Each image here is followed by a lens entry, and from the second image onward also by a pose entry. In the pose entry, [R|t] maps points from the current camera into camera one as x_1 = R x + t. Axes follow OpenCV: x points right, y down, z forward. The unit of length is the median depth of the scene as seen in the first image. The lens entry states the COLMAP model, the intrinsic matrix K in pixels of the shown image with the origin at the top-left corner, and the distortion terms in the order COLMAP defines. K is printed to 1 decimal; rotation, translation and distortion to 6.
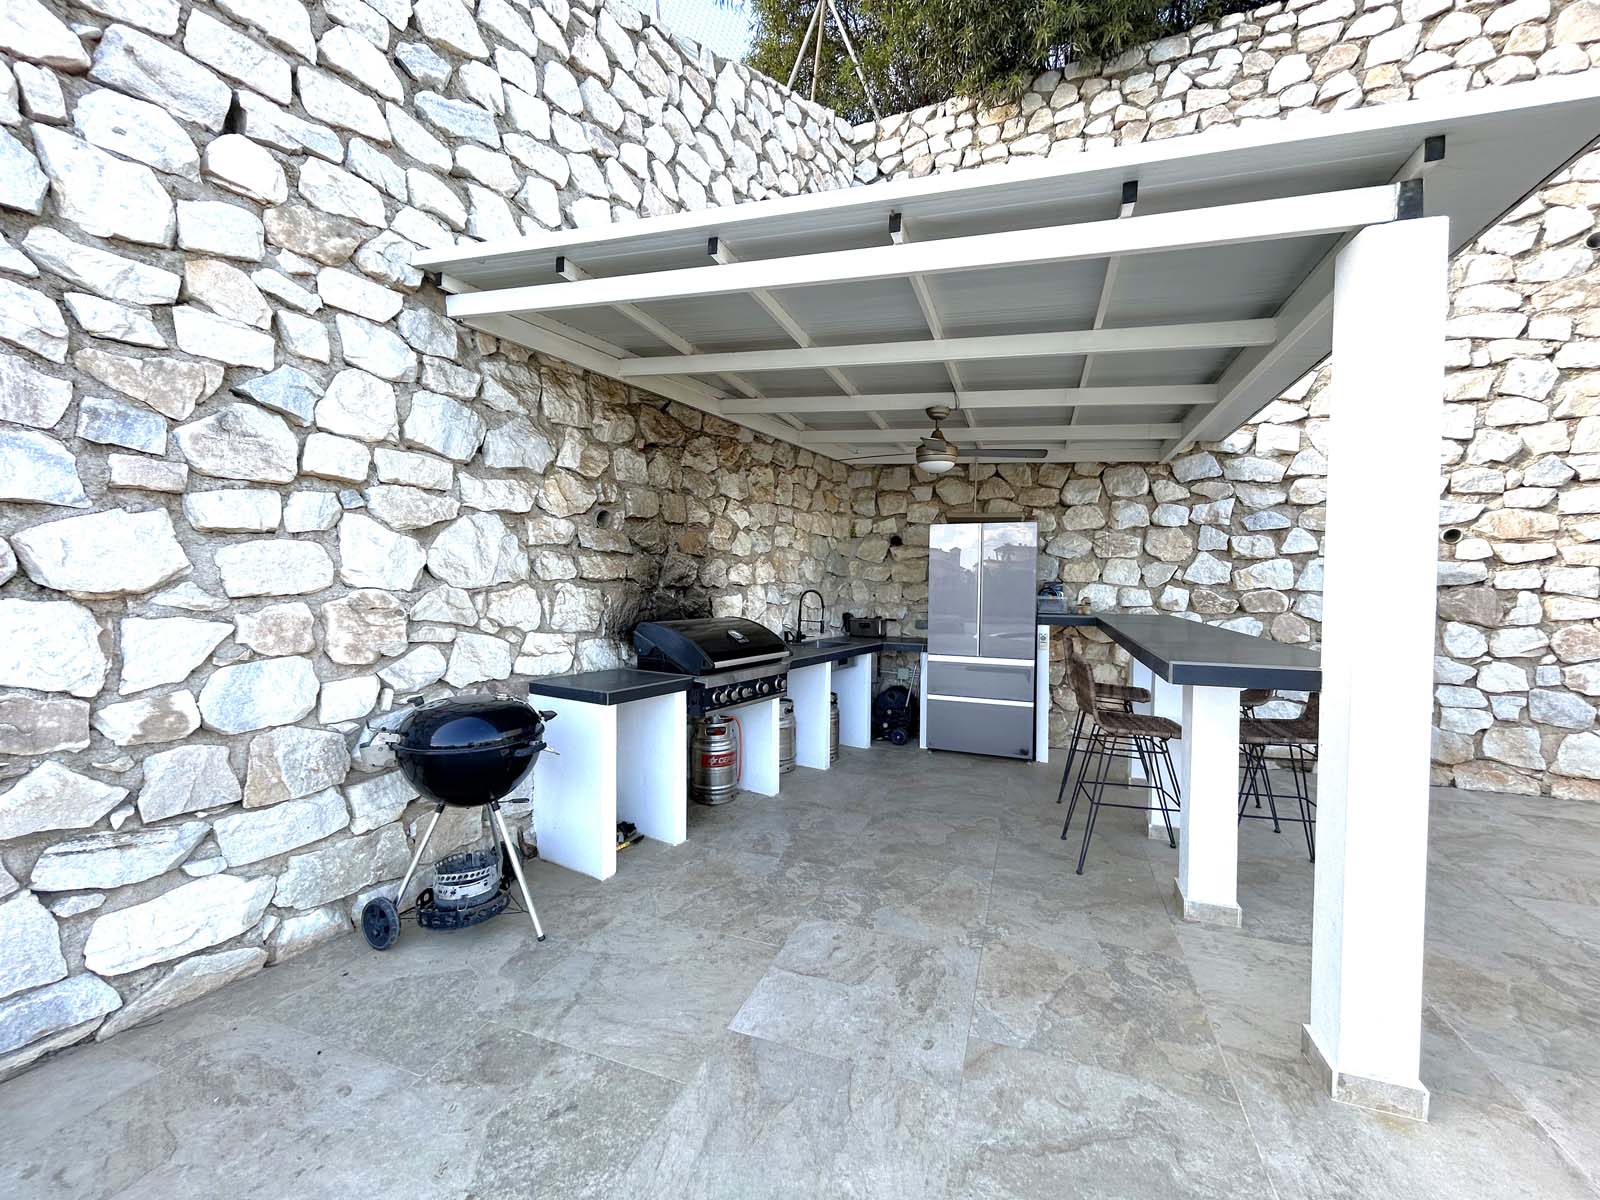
lens RADIAL K [[647.2, 0, 797.5], [0, 647.2, 603.6], [0, 0, 1]] dist [-0.001495, -0.000314]
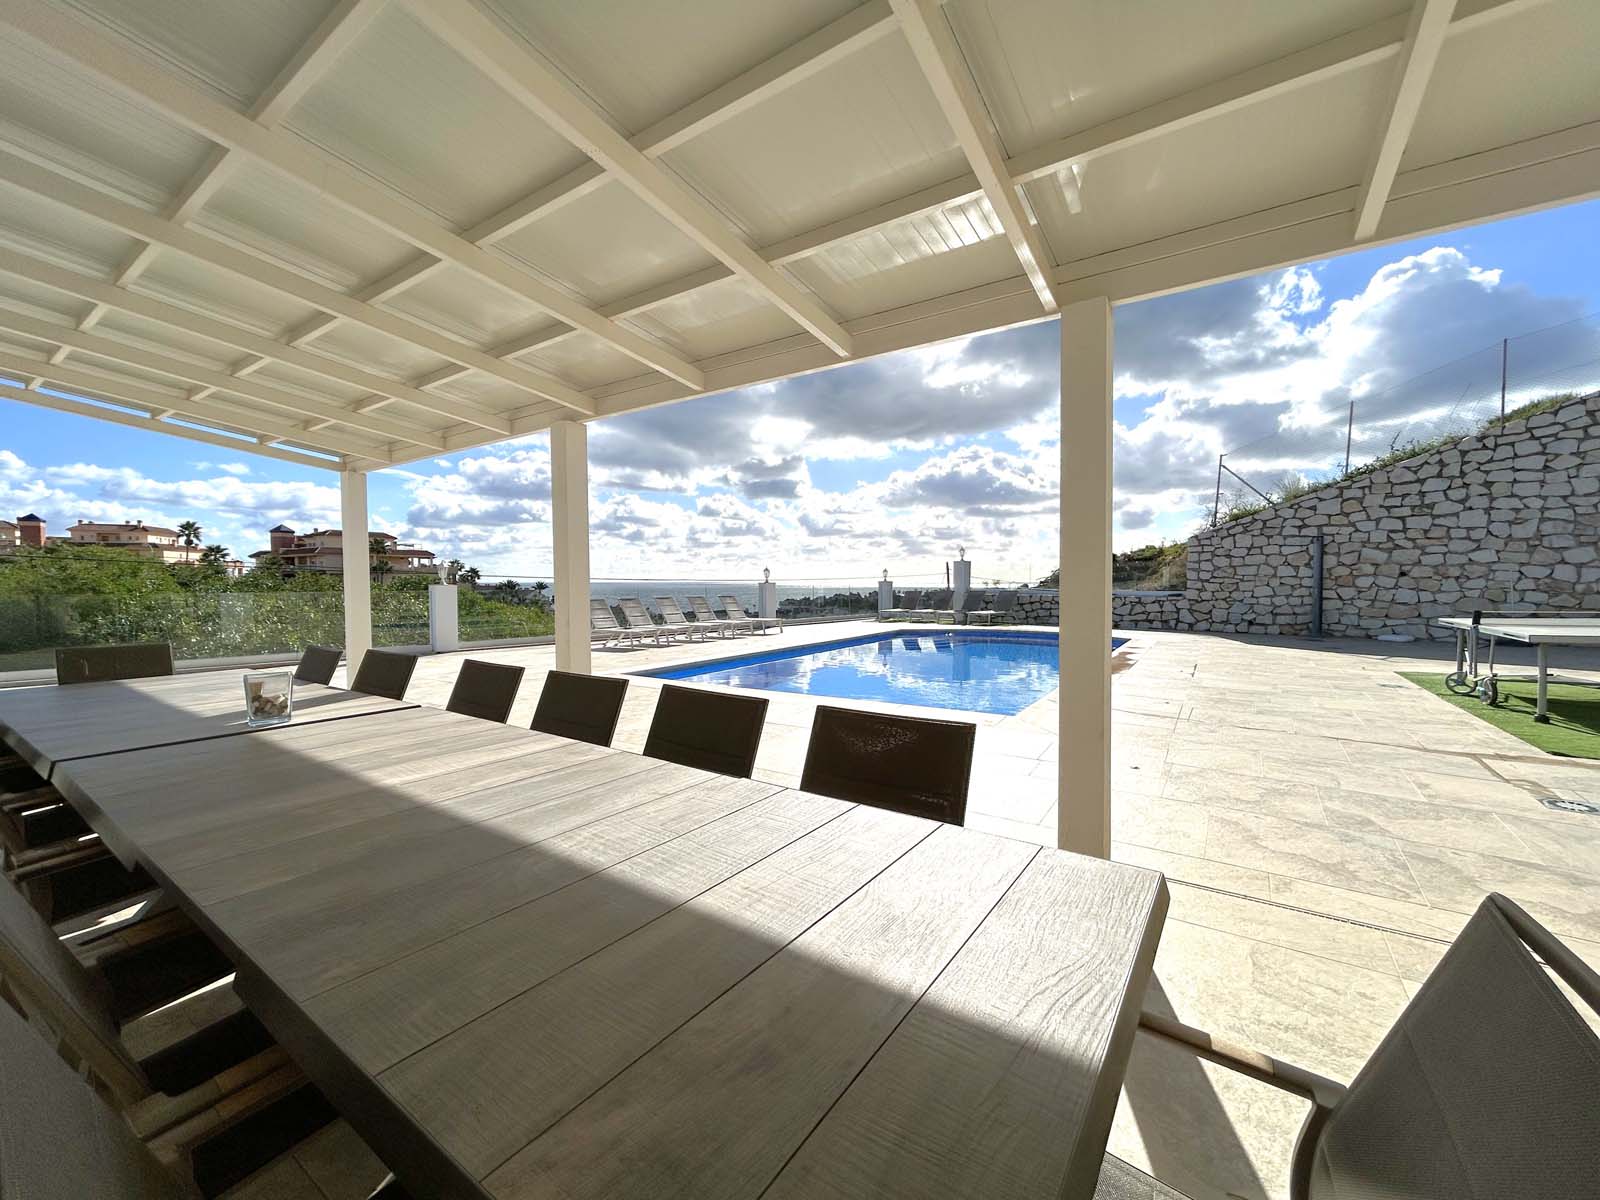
lens RADIAL K [[635.1, 0, 797.3], [0, 635.1, 605.7], [0, 0, 1]] dist [0.005928, -0.003367]
pose [[-0.241145, 0.035493, -0.969840, 3.268940], [-0.028297, 0.998649, 0.043583, 0.168897], [0.970076, 0.037954, -0.239815, -2.327660]]
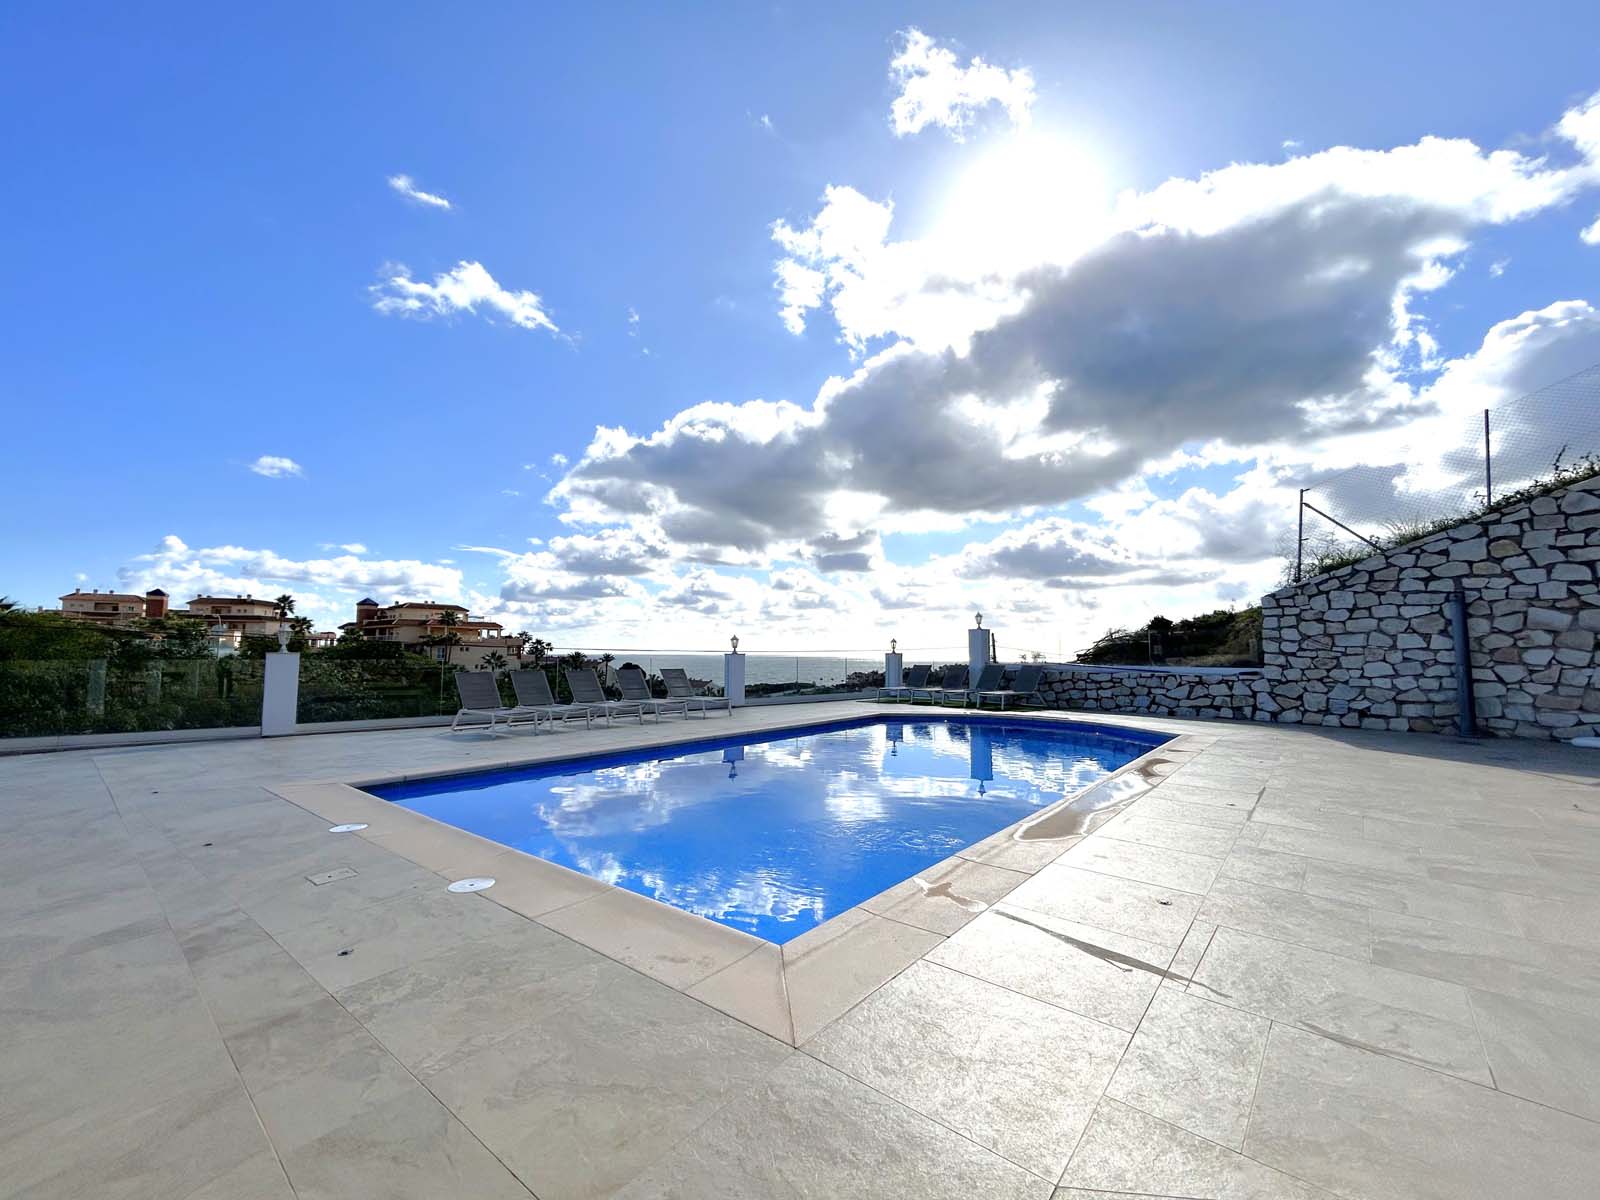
lens RADIAL K [[635.1, 0, 797.3], [0, 635.1, 605.7], [0, 0, 1]] dist [0.005928, -0.003367]
pose [[-0.353099, -0.075378, -0.932544, 2.277146], [-0.034121, 0.997124, -0.067678, 0.167237], [0.934963, 0.007922, -0.354655, -1.871881]]
